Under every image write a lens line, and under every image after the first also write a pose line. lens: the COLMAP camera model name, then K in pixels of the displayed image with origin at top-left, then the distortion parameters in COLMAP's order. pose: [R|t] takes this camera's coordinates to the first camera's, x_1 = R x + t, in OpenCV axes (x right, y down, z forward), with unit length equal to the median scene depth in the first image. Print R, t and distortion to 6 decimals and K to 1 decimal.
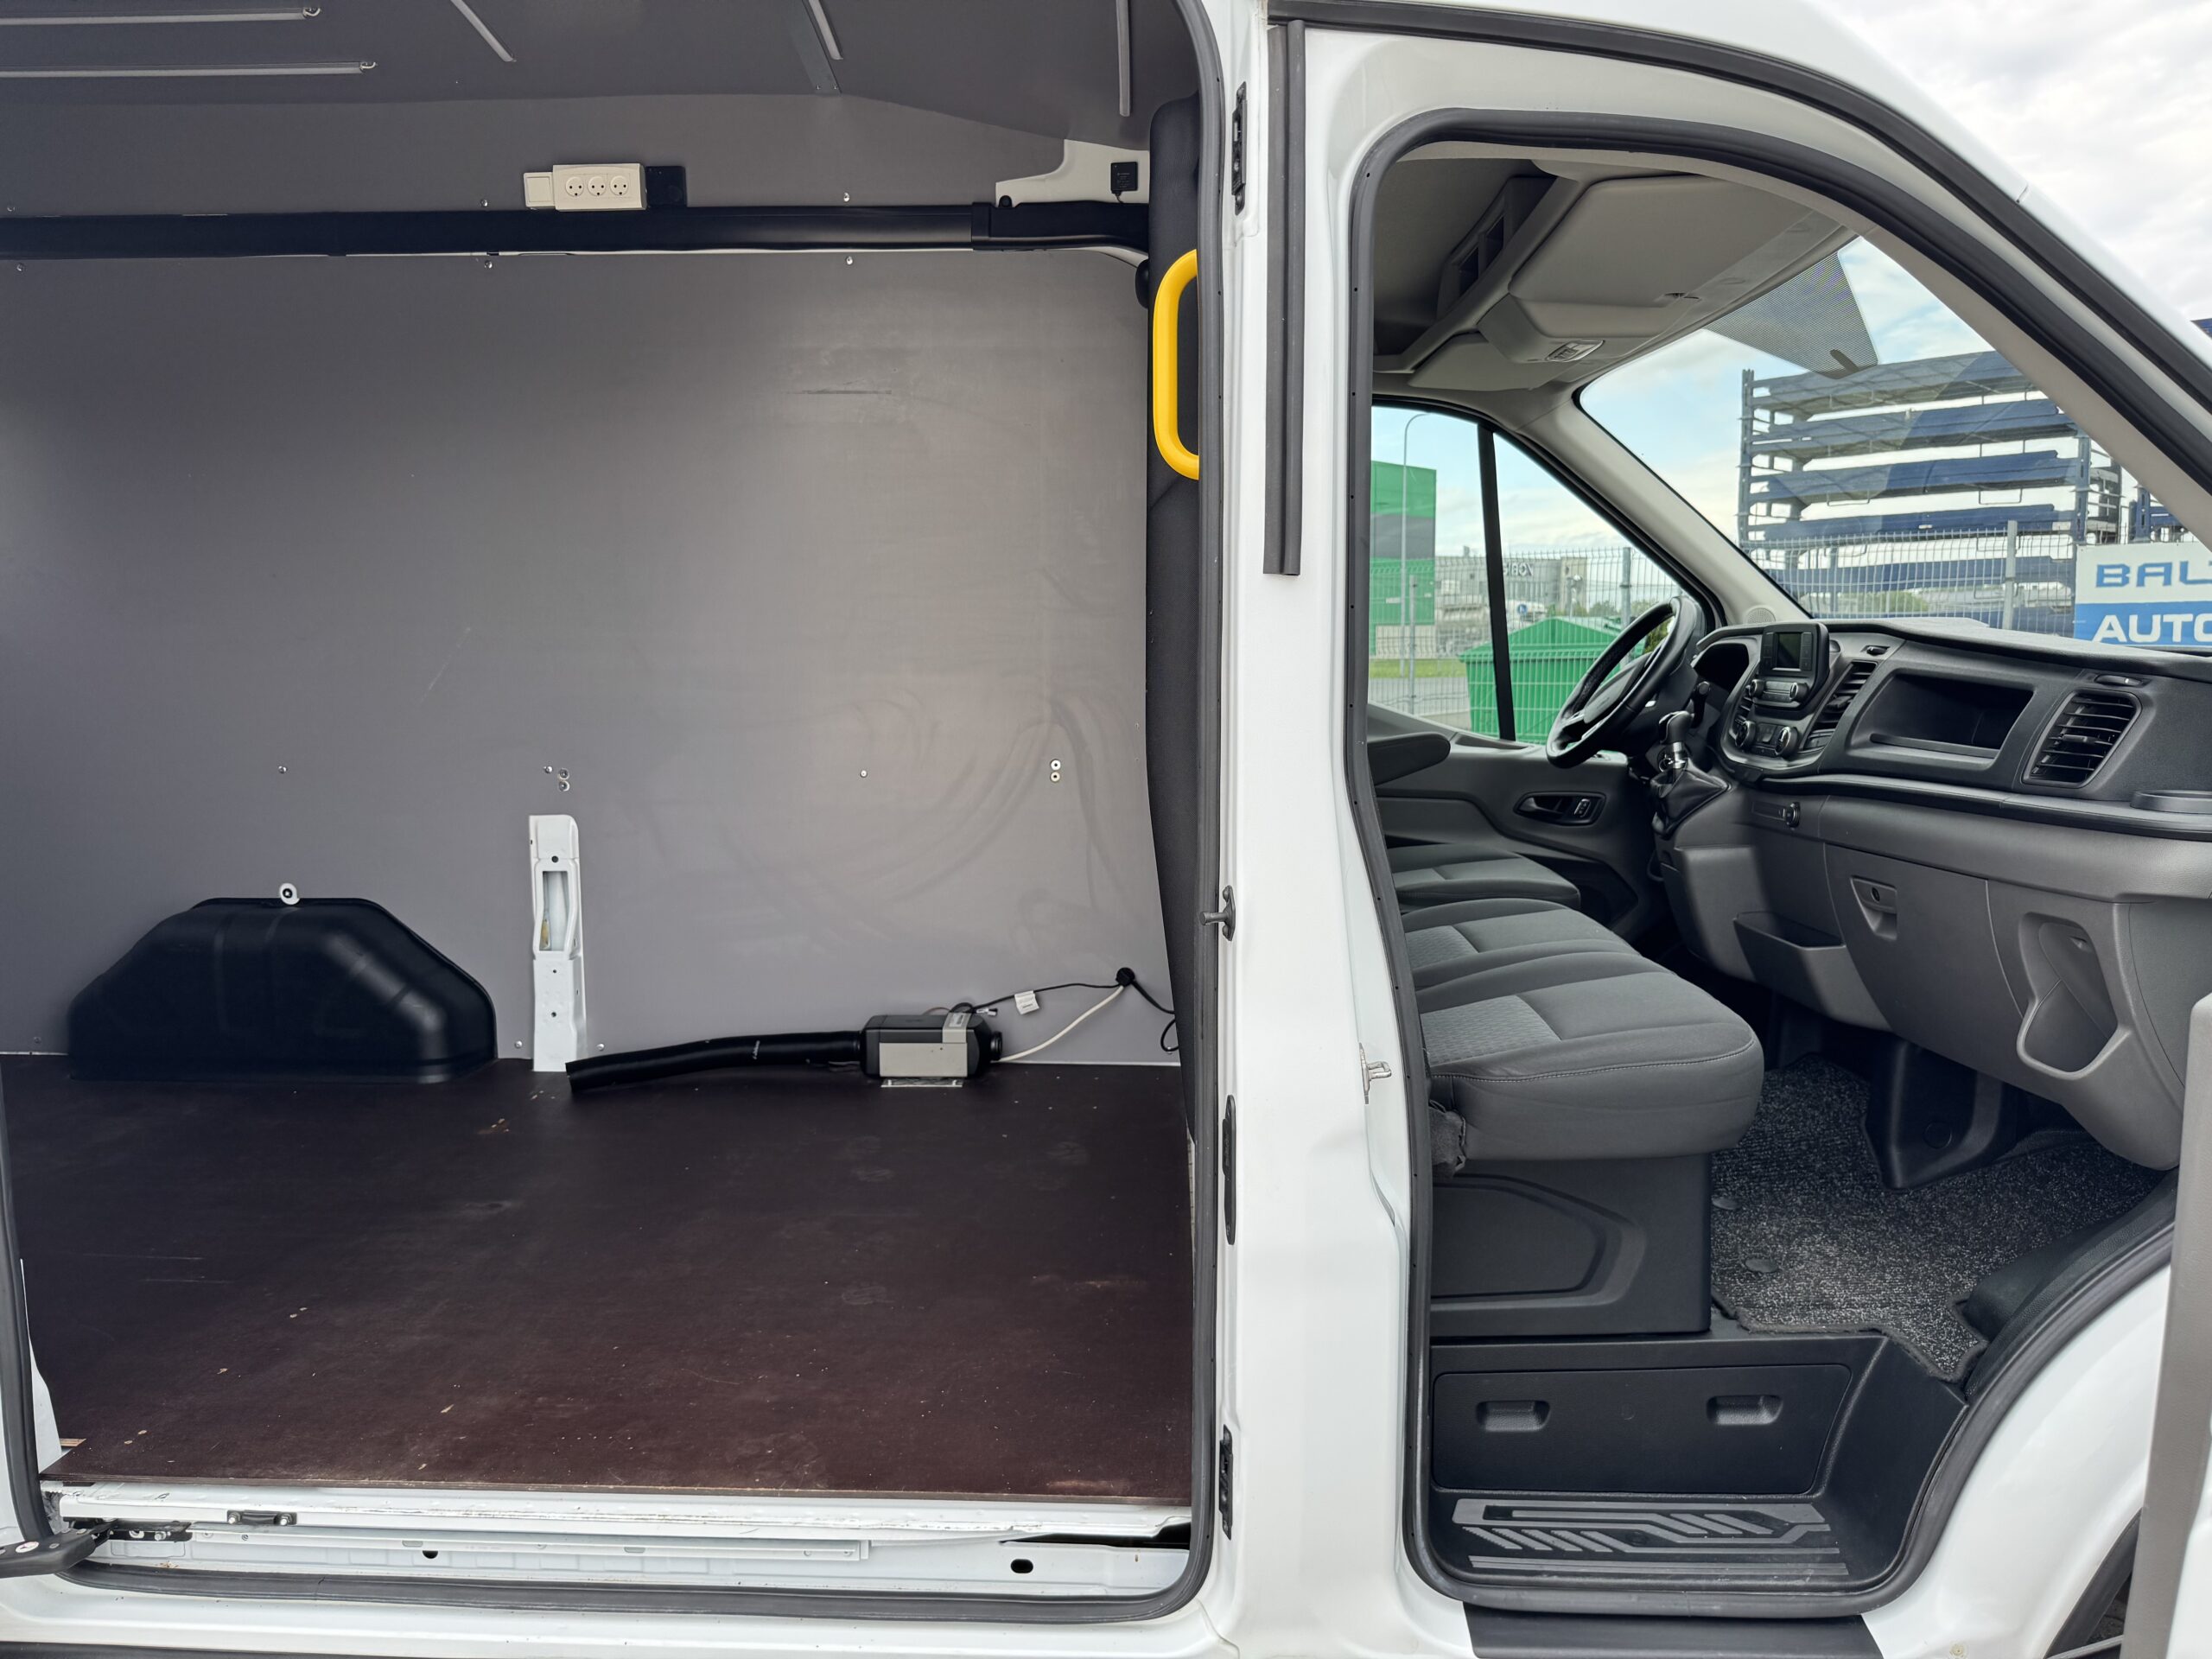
lens RADIAL K [[1546.9, 0, 1105.7], [0, 1546.9, 794.1], [0, 0, 1]] dist [-0.043860, 0.041860]
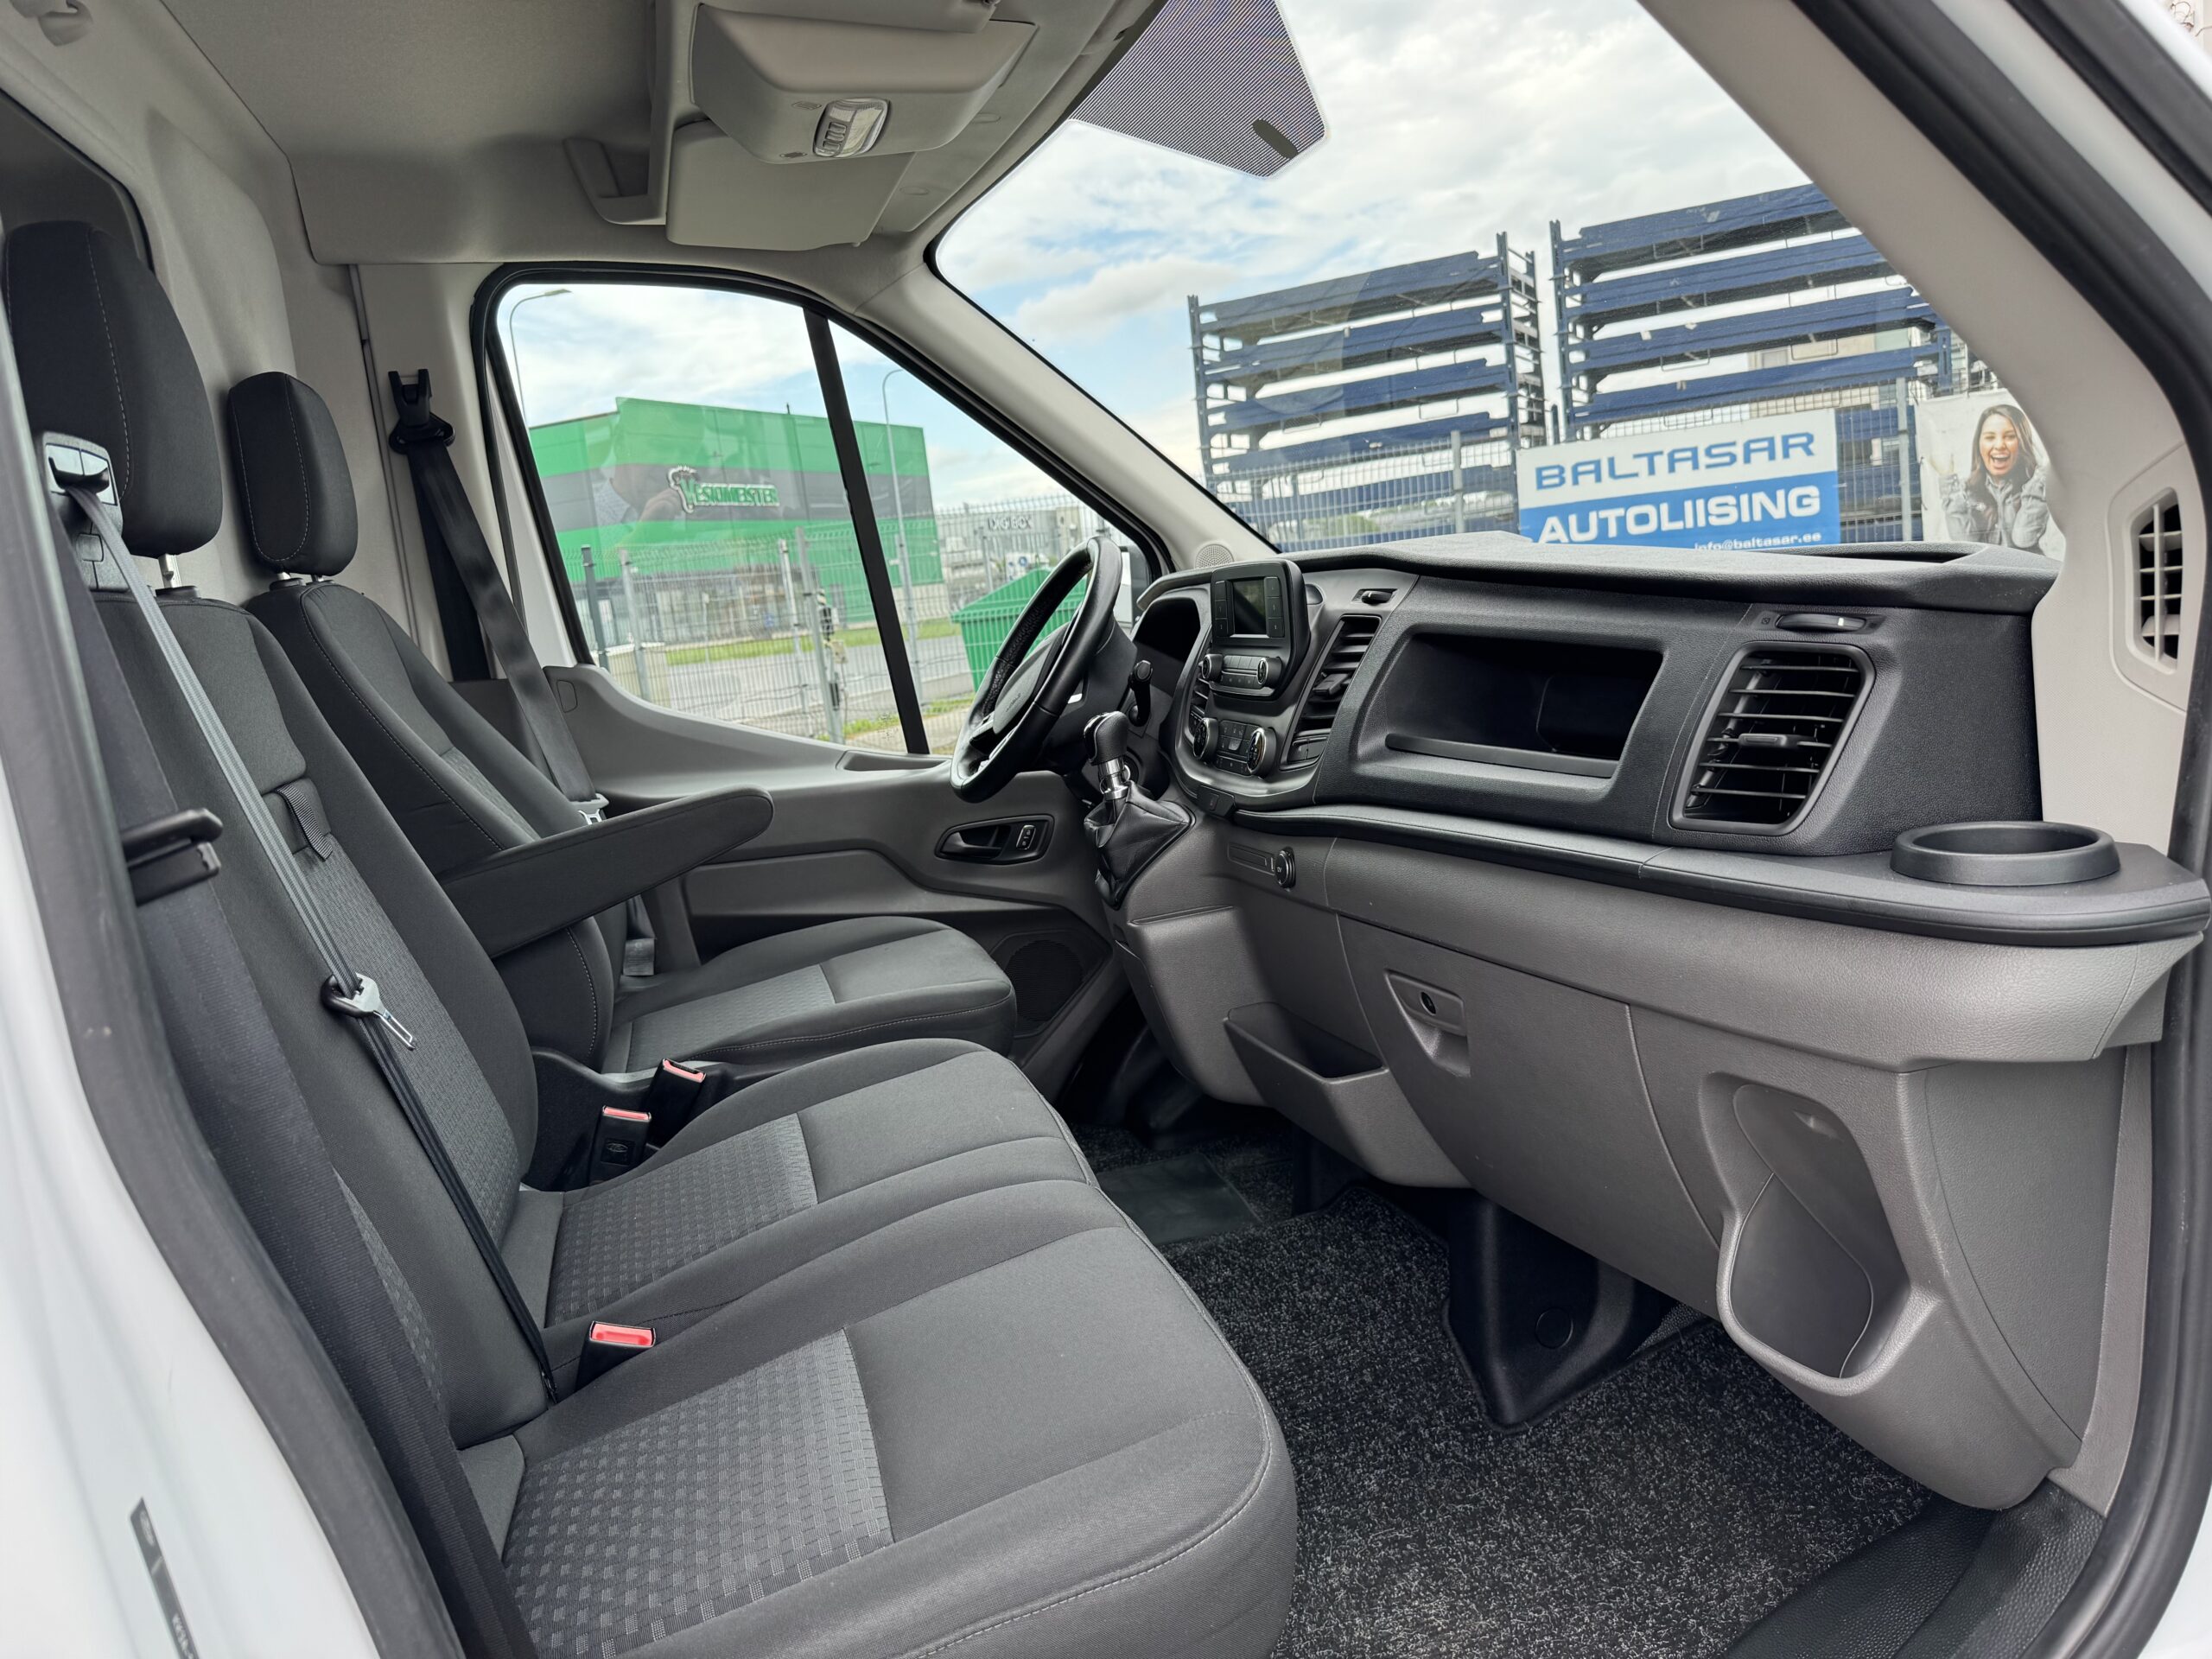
lens RADIAL K [[1508.9, 0, 1106.0], [0, 1508.9, 829.5], [0, 0, 1]] dist [0.047062, -0.052513]
pose [[0.946834, -0.144920, 0.287233, 0.177269], [0.132152, 0.989196, 0.063462, -0.045657], [-0.293327, -0.022129, 0.955756, 0.376922]]
